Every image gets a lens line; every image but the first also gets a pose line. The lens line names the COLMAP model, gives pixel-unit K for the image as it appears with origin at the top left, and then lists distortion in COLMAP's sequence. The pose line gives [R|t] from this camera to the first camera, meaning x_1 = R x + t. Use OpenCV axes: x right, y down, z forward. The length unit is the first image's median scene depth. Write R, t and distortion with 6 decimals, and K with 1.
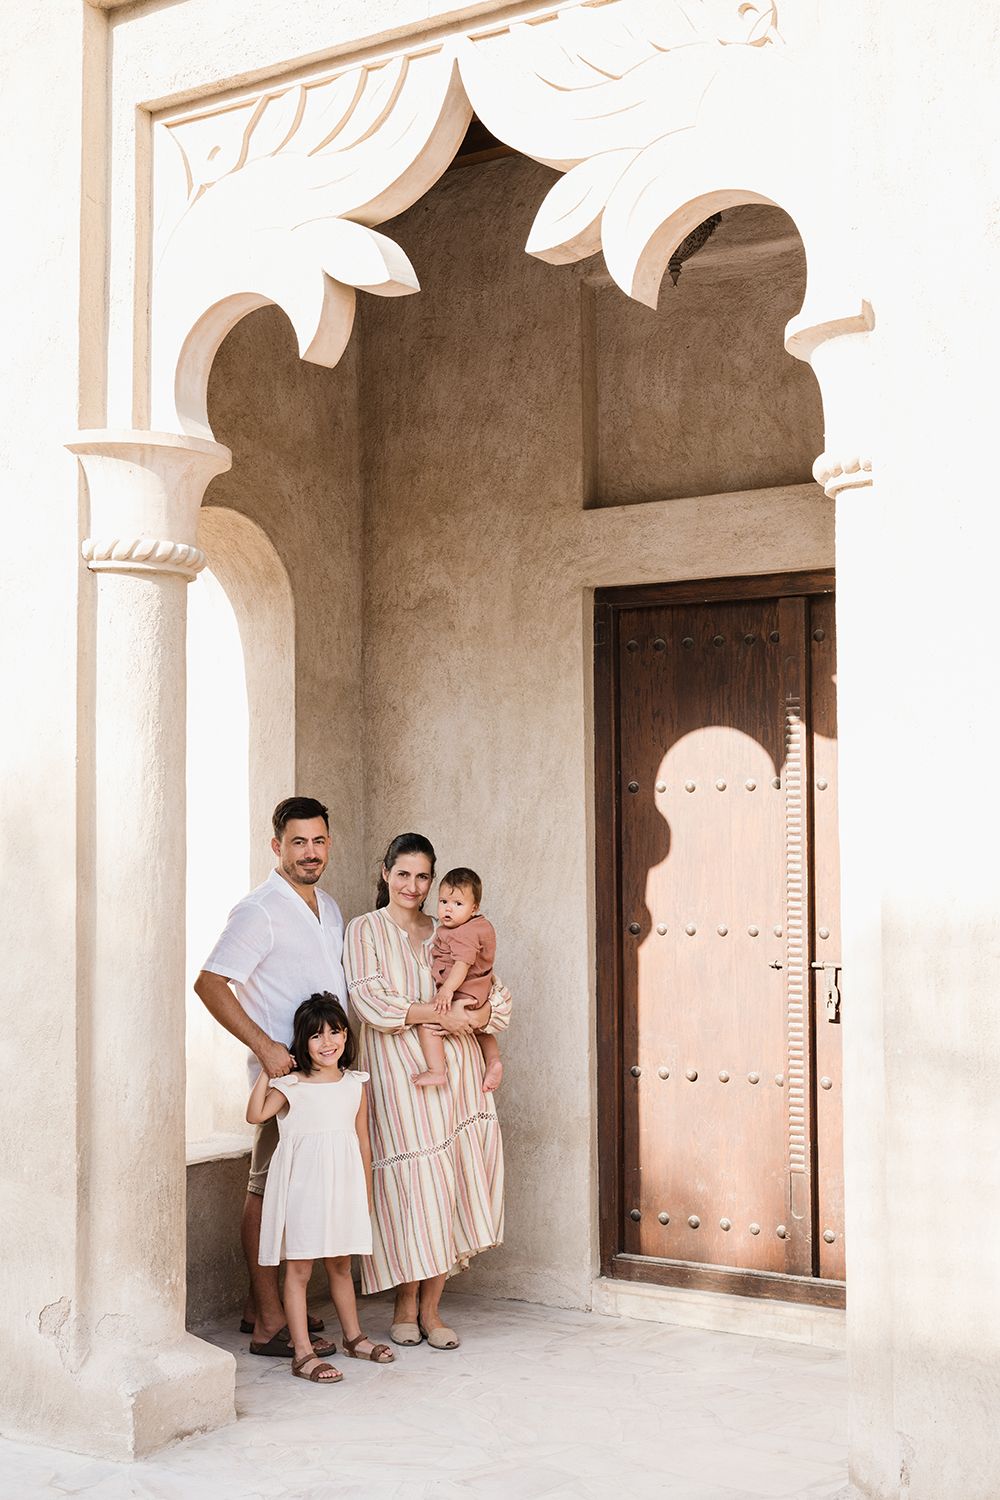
lens RADIAL K [[1904.1, 0, 500.0], [0, 1904.1, 750.0], [0, 0, 1]] dist [-0.000761, -0.005468]
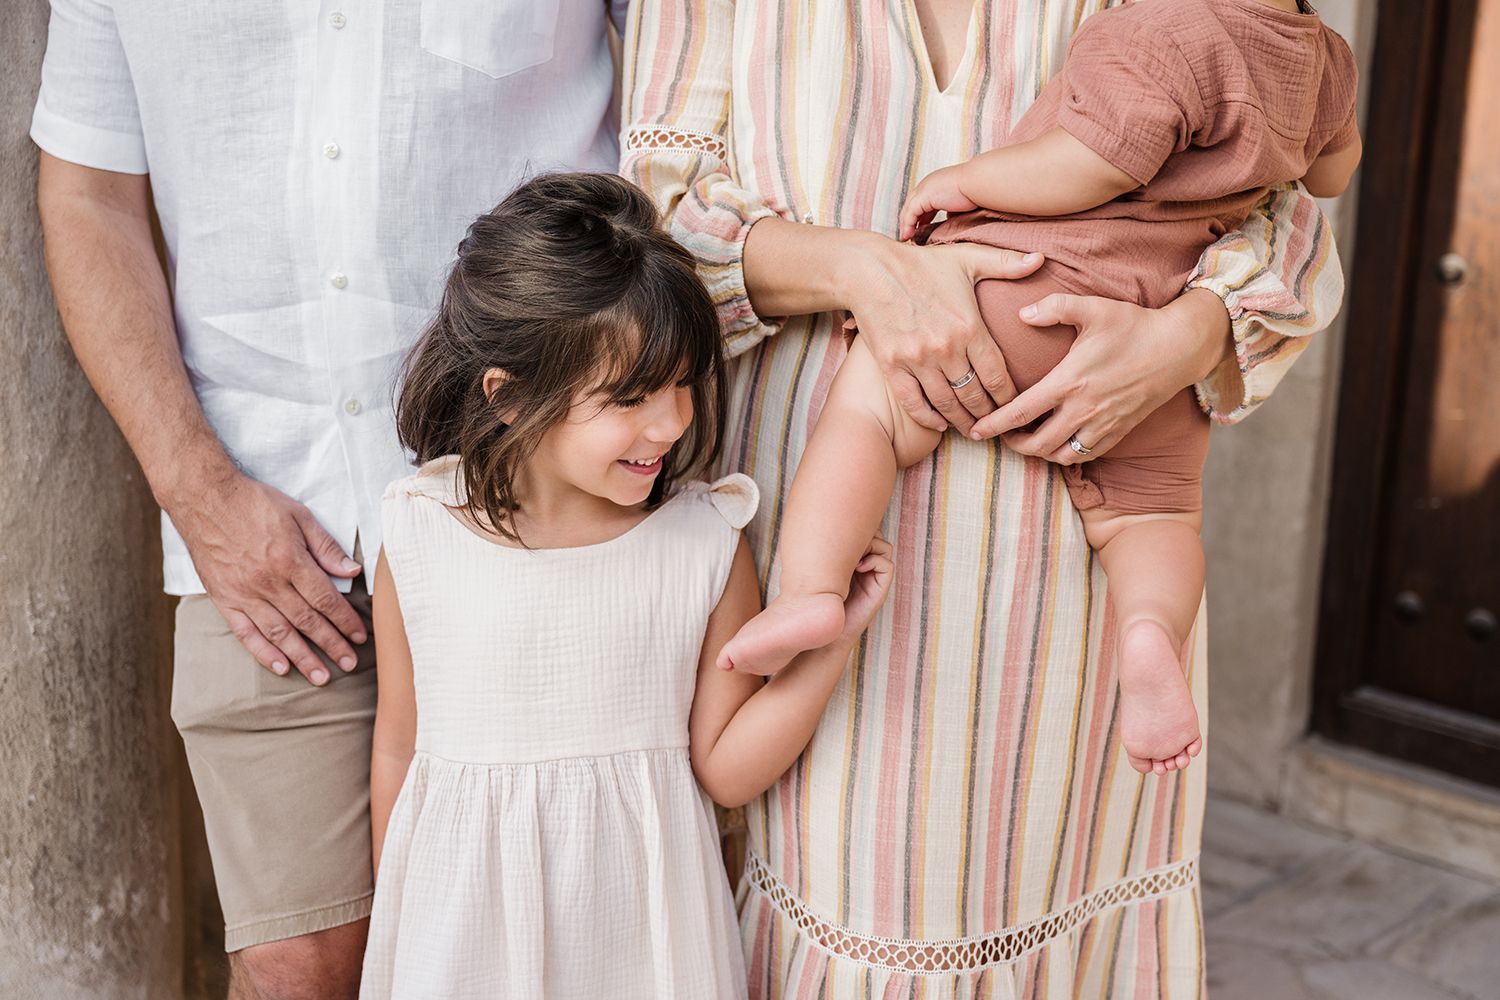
lens RADIAL K [[2198.3, 0, 750.0], [0, 2198.3, 500.0], [0, 0, 1]] dist [-0.014531, -0.036968]
pose [[0.991388, 0.065240, -0.113552, -0.018578], [-0.023555, 0.941771, 0.335428, 0.064269], [0.128823, -0.329865, 0.935197, 0.539516]]
